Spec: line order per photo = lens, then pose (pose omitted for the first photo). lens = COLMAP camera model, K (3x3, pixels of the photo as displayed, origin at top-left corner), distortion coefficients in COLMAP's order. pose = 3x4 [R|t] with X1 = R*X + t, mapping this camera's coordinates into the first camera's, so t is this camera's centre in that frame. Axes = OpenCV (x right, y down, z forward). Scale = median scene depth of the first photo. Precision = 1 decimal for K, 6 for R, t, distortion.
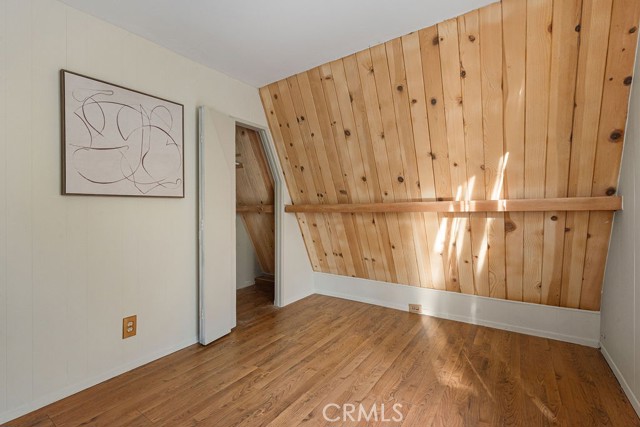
lens RADIAL K [[290.6, 0, 320.2], [0, 290.6, 211.2], [0, 0, 1]] dist [0.001173, -0.000052]
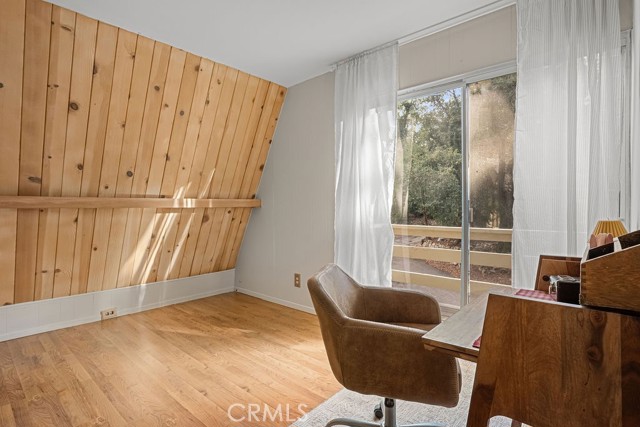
lens RADIAL K [[327.0, 0, 320.0], [0, 327.0, 211.5], [0, 0, 1]] dist [-0.002660, -0.000292]
pose [[0.128508, -0.003598, 0.991702, -0.762586], [0.006563, 0.999975, 0.002778, 0.017604], [-0.991687, 0.006151, 0.128528, 0.257794]]
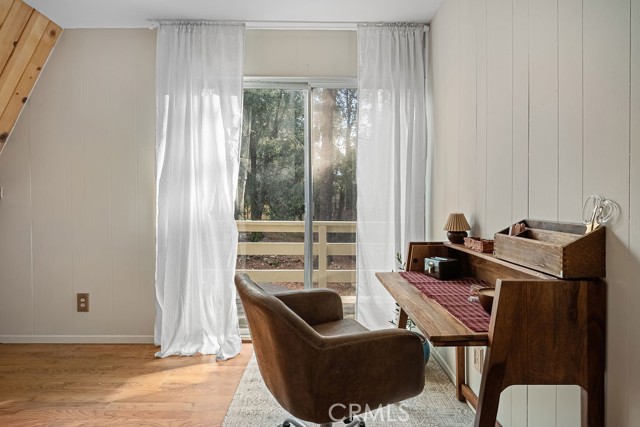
lens RADIAL K [[318.0, 0, 322.1], [0, 318.0, 204.1], [0, 0, 1]] dist [-0.007195, 0.002151]
pose [[-0.574819, -0.000472, 0.818281, -0.600855], [0.001341, 0.999998, 0.001520, 0.014488], [-0.818280, 0.001971, -0.574817, 0.492088]]
